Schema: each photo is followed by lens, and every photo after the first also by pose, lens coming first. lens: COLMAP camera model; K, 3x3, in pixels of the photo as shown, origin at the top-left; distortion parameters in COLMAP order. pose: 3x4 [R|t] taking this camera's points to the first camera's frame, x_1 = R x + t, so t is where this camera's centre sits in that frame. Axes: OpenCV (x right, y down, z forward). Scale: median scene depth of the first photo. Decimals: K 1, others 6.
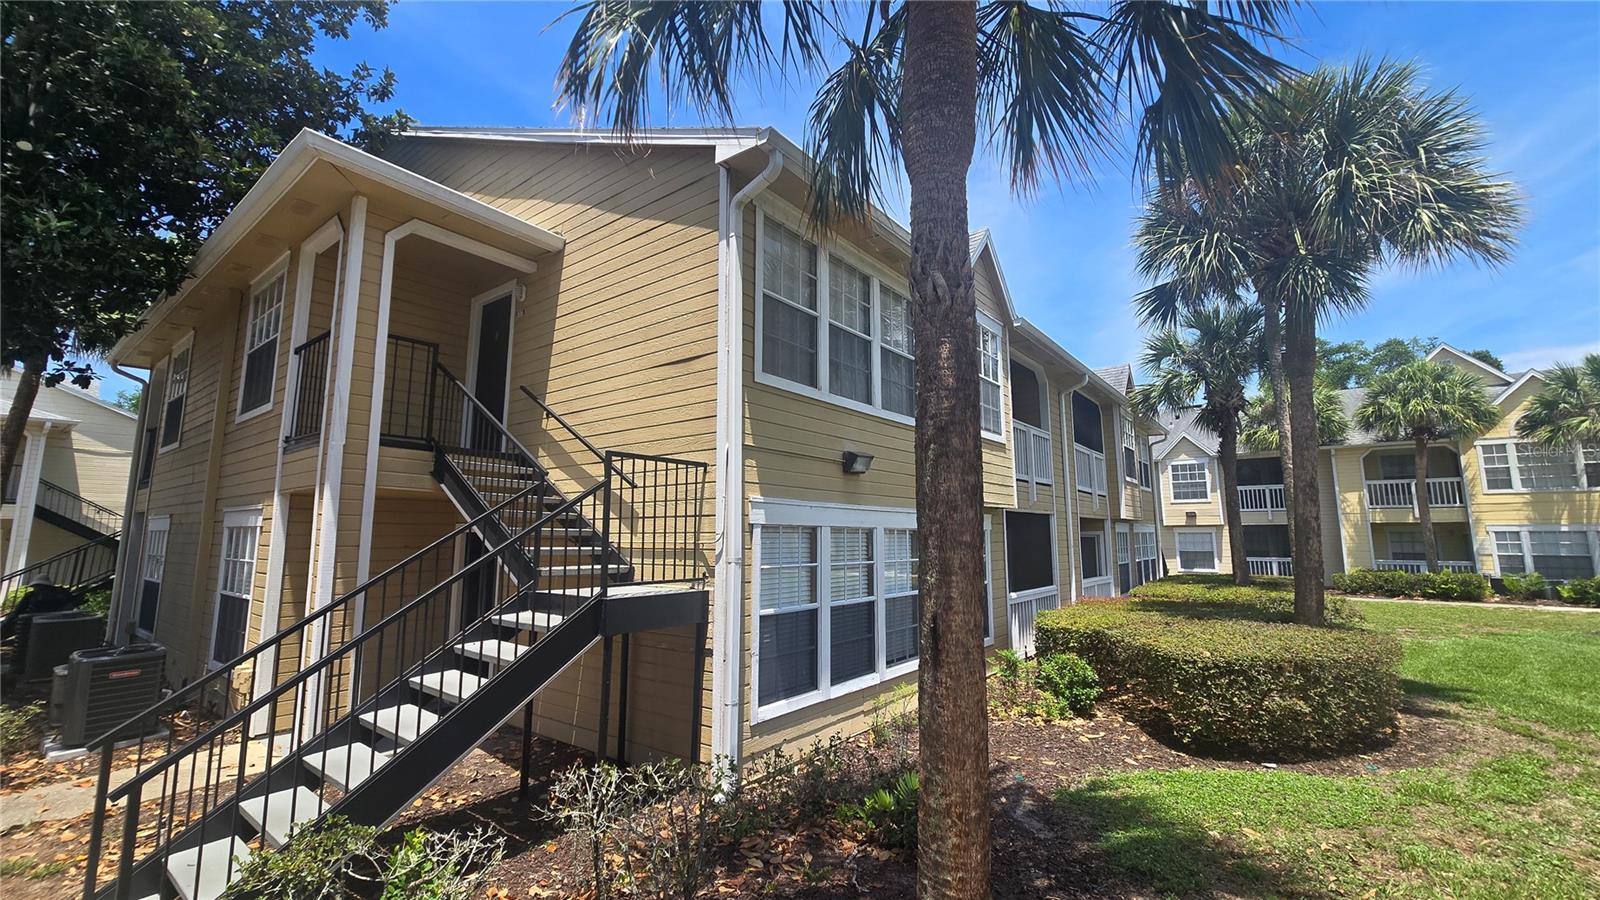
lens RADIAL K [[656.5, 0, 795.7], [0, 656.5, 441.0], [0, 0, 1]] dist [-0.002178, 0.002037]
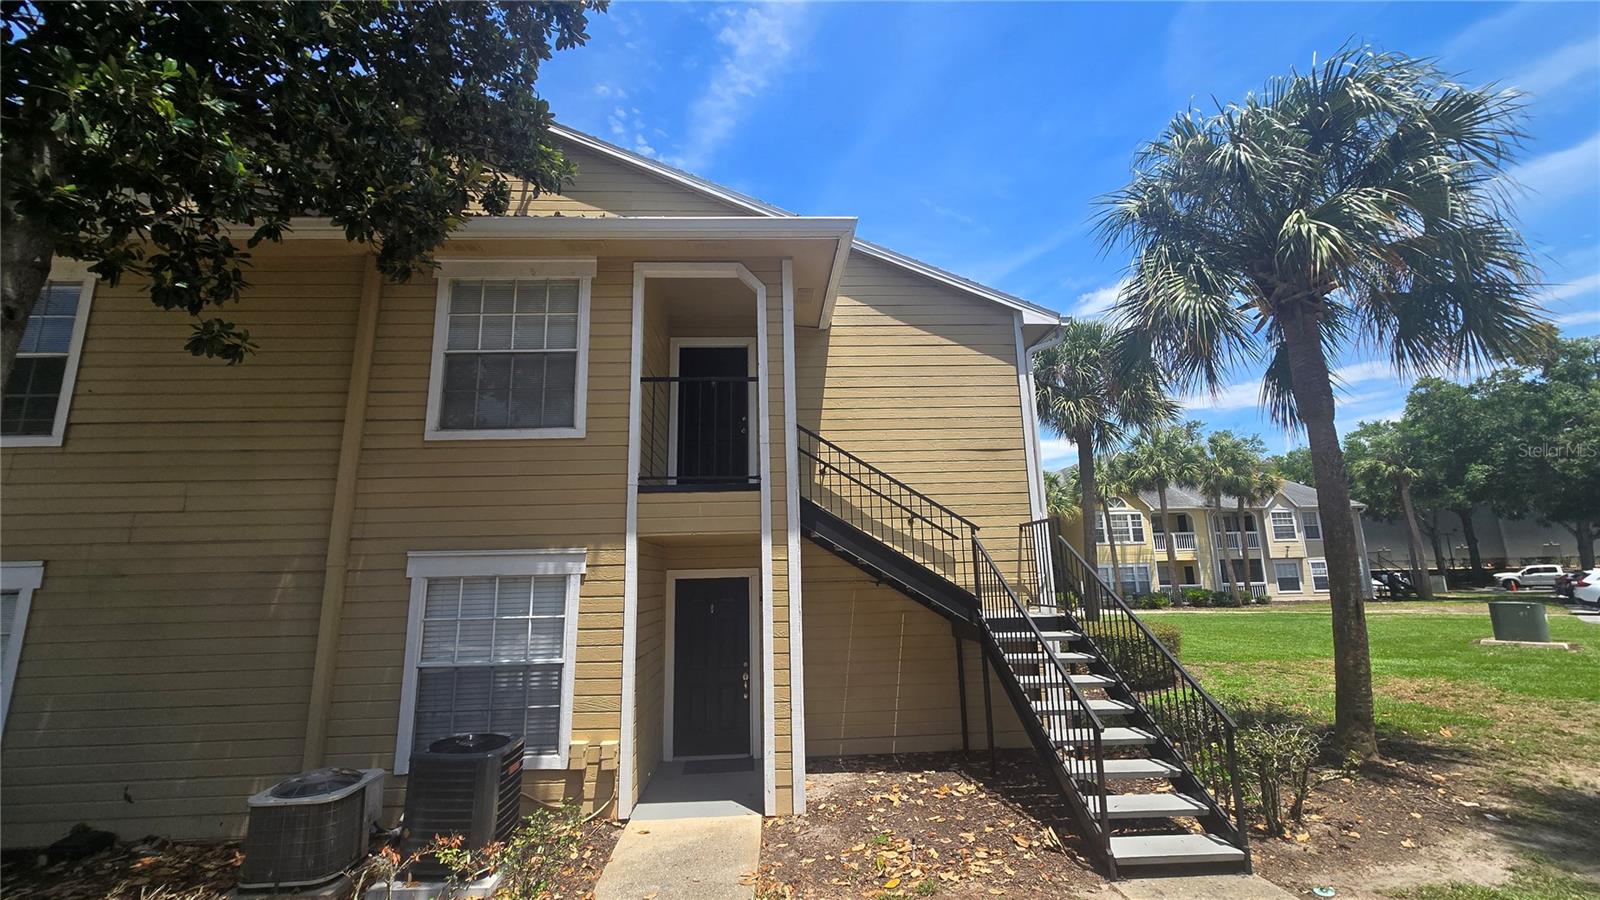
lens RADIAL K [[656.5, 0, 795.7], [0, 656.5, 441.0], [0, 0, 1]] dist [-0.002178, 0.002037]
pose [[0.758262, 0.116714, 0.641418, -1.311328], [-0.070988, 0.992776, -0.096728, 0.023597], [-0.648074, 0.027812, 0.761070, 0.184291]]
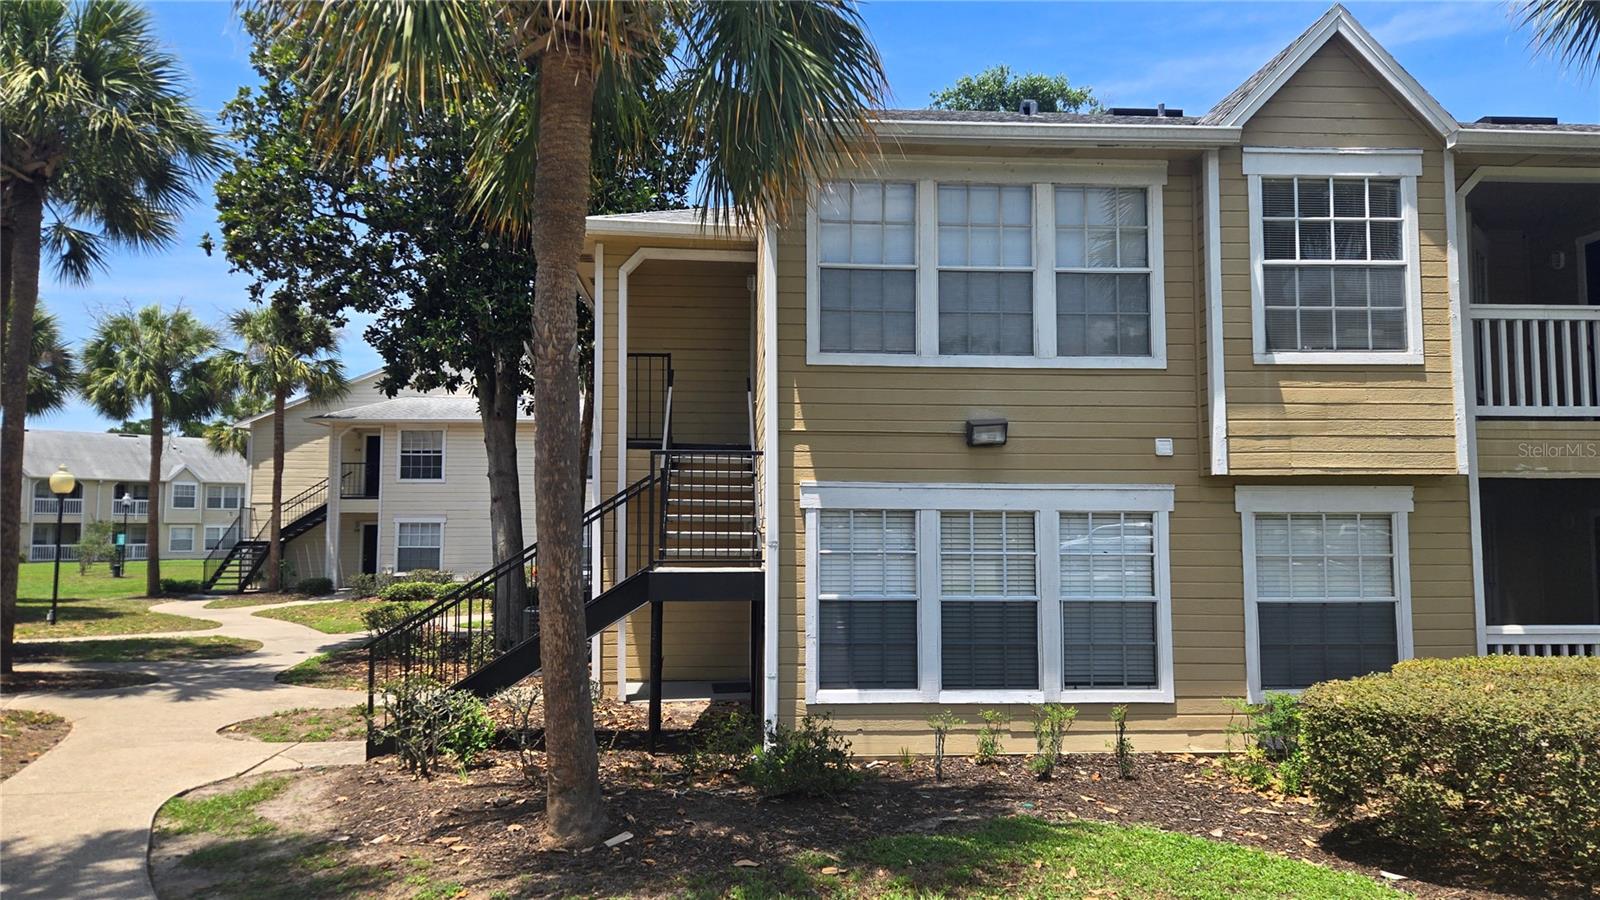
lens RADIAL K [[1065.8, 0, 786.7], [0, 1065.8, 445.6], [0, 0, 1]] dist [0.071099, -0.056024]
pose [[0.662195, -0.058743, -0.747026, 1.020621], [0.106642, 0.994163, 0.016355, 0.000682], [0.741705, -0.090495, 0.664594, -0.085149]]
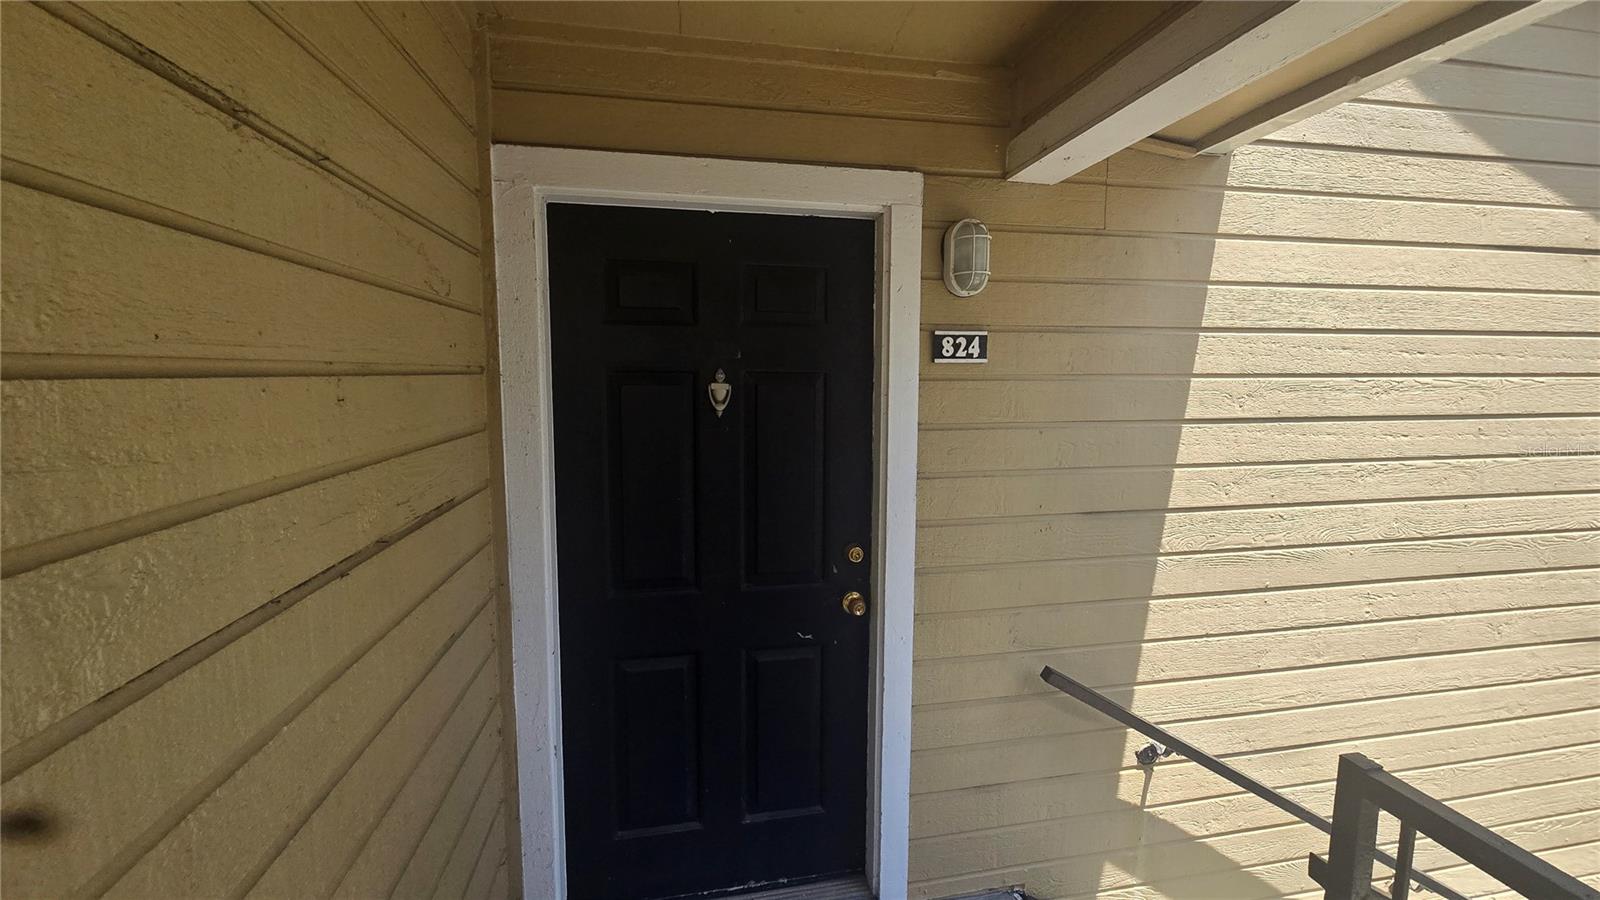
lens RADIAL K [[656.5, 0, 795.7], [0, 656.5, 441.0], [0, 0, 1]] dist [-0.002178, 0.002037]
pose [[0.662512, -0.080865, 0.744674, -0.790677], [-0.110369, 0.972766, 0.203825, -0.252040], [-0.740875, -0.217225, 0.635544, 1.094893]]
